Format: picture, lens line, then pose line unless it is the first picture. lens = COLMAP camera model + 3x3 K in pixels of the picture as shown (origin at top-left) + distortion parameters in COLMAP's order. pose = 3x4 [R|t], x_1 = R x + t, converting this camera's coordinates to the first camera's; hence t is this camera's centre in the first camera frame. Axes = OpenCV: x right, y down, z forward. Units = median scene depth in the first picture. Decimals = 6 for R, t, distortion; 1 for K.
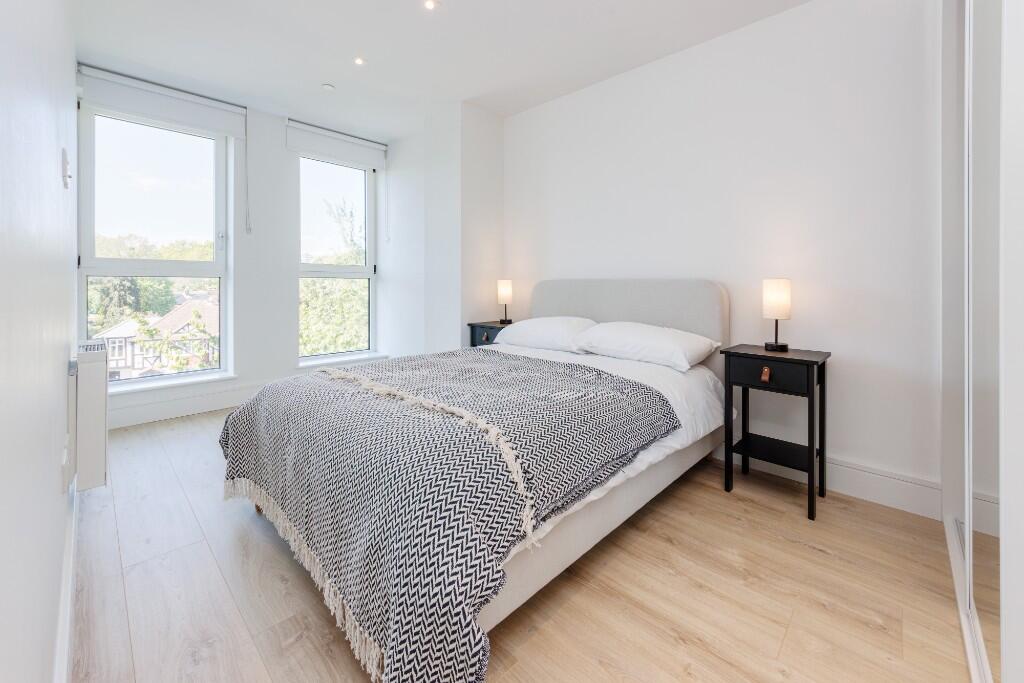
lens RADIAL K [[594.7, 0, 512.0], [0, 594.7, 341.5], [0, 0, 1]] dist [0.002574, 0.000147]
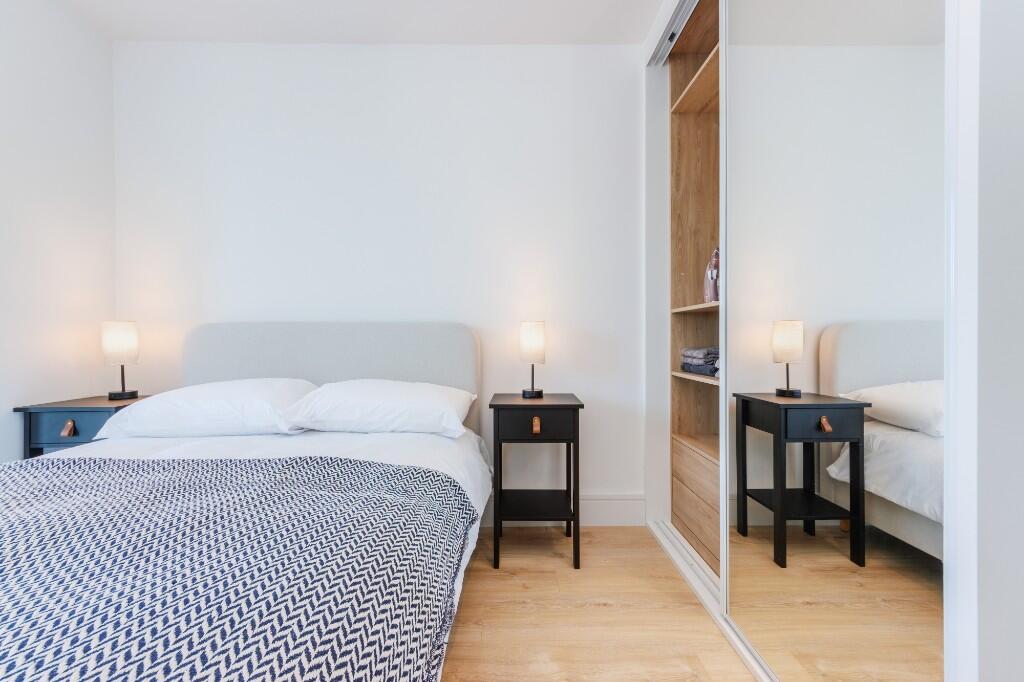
lens RADIAL K [[393.8, 0, 512.0], [0, 393.8, 341.0], [0, 0, 1]] dist [0.000319, -0.000027]
pose [[0.686187, -0.001643, 0.727423, -0.035004], [0.091683, 0.992218, -0.084244, -0.023697], [-0.721624, 0.124499, 0.680998, 0.569446]]
